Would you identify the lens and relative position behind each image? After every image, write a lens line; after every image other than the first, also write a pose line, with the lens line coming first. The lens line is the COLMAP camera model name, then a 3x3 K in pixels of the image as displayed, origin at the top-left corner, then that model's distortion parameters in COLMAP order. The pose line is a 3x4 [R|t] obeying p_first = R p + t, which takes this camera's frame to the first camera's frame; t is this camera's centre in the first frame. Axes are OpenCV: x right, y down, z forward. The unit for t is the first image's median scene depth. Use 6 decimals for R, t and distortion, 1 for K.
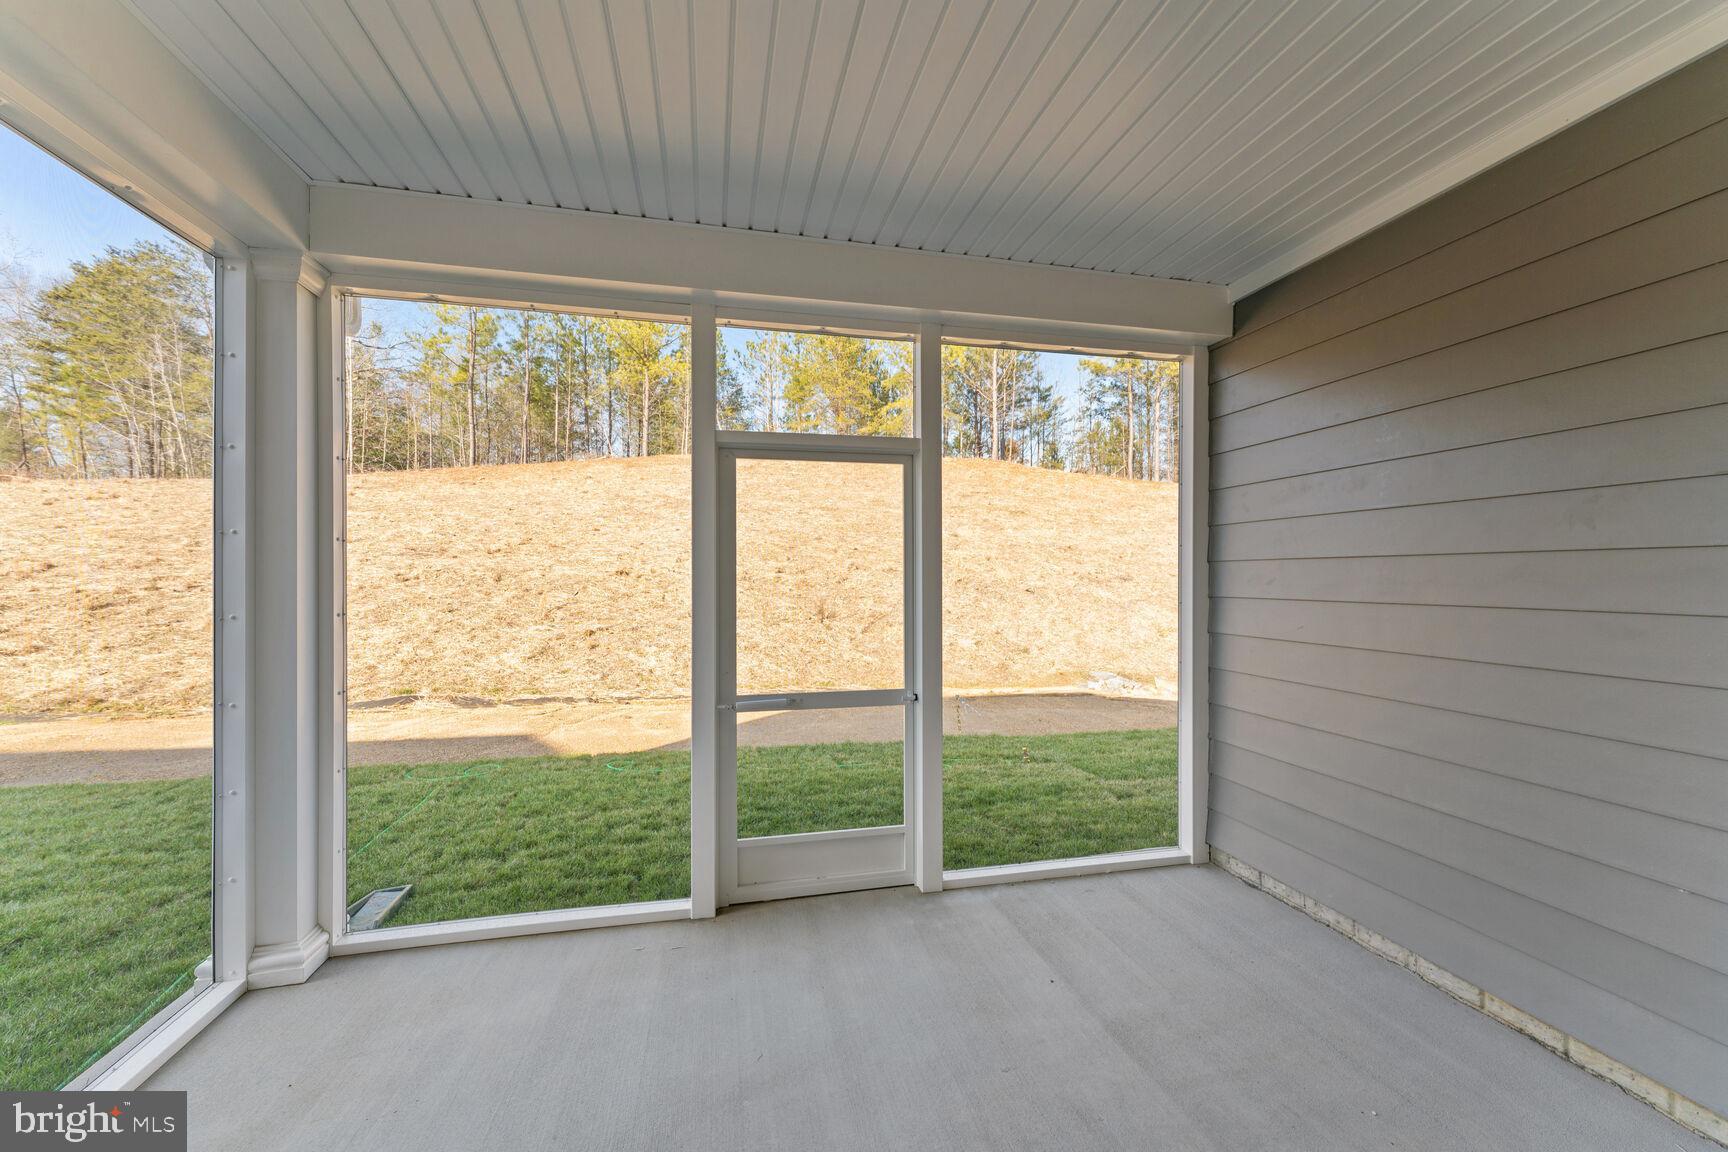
lens RADIAL K [[691.8, 0, 868.2], [0, 691.8, 575.1], [0, 0, 1]] dist [-0.000744, -0.000042]
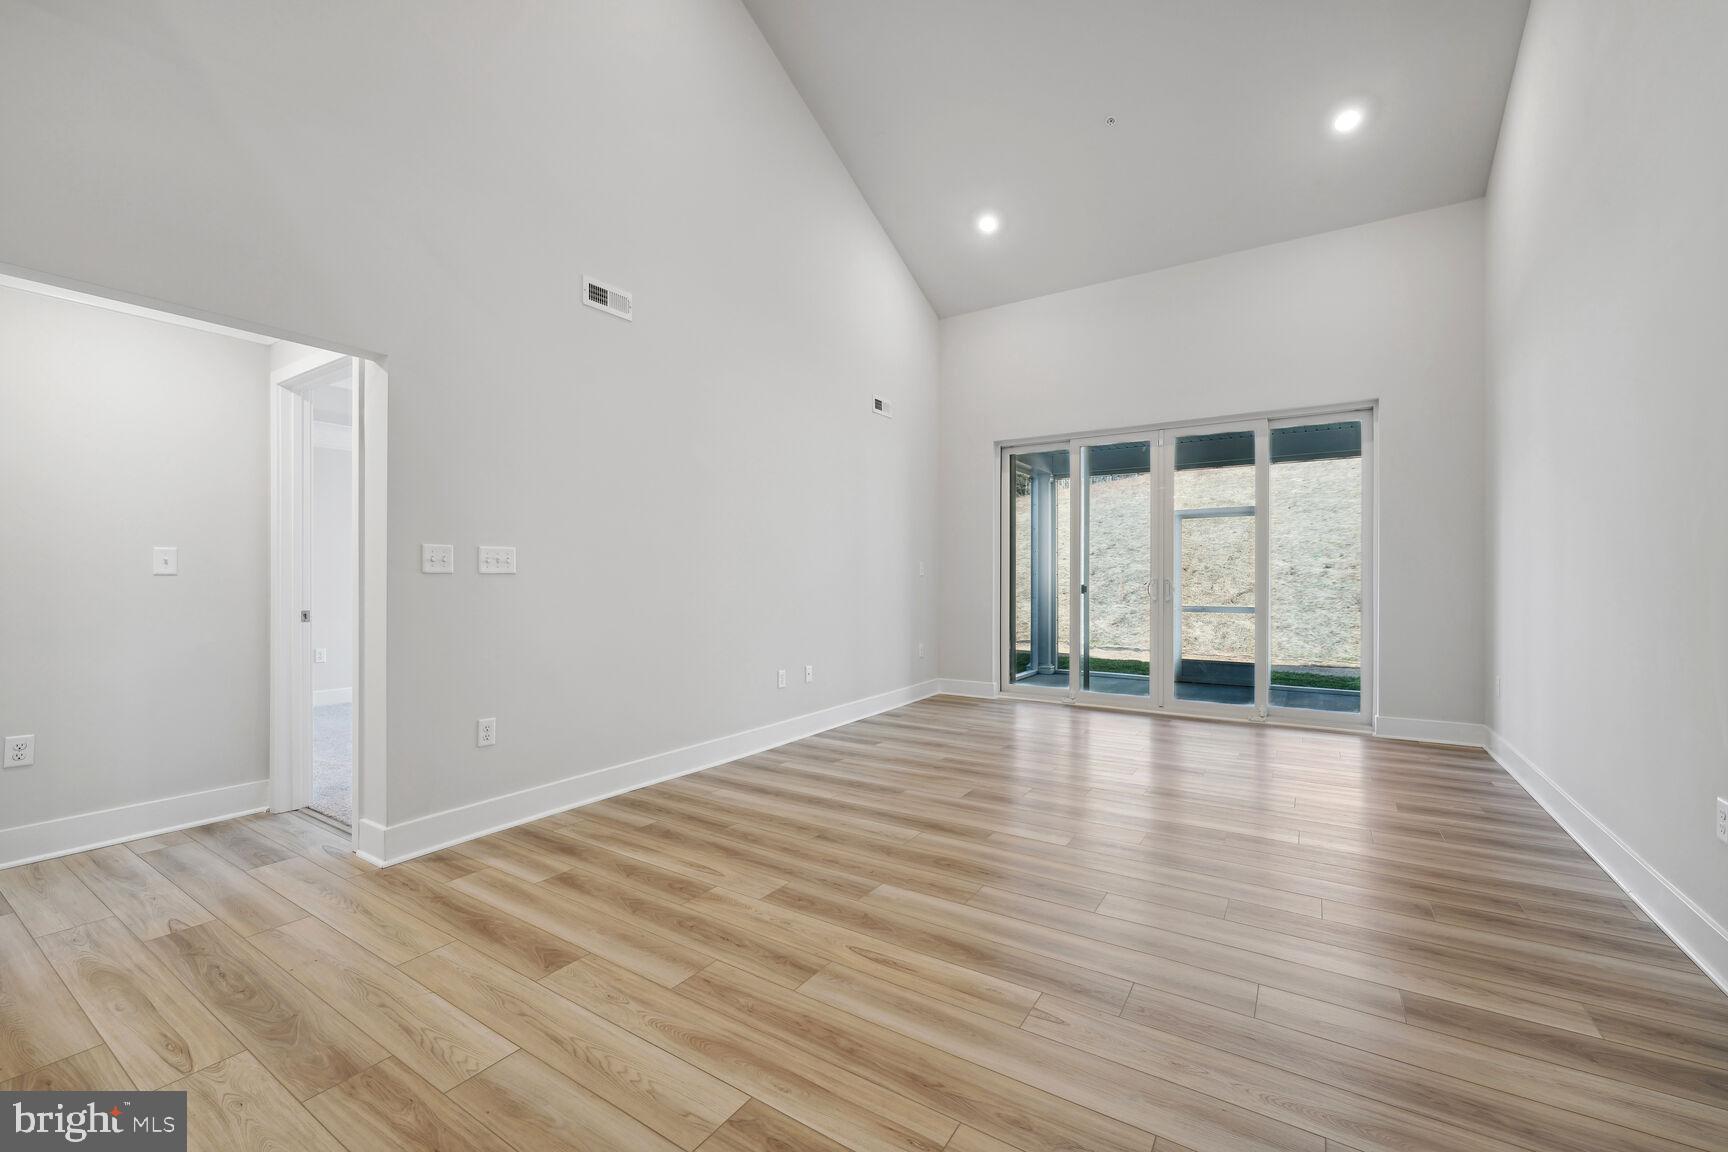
lens RADIAL K [[691.8, 0, 868.9], [0, 691.8, 578.5], [0, 0, 1]] dist [-0.000744, -0.000042]
pose [[0.698348, 0.001922, -0.715756, 0.181969], [0.000363, 0.999995, 0.003039, 0.011661], [0.715758, -0.002382, 0.698344, -0.362029]]
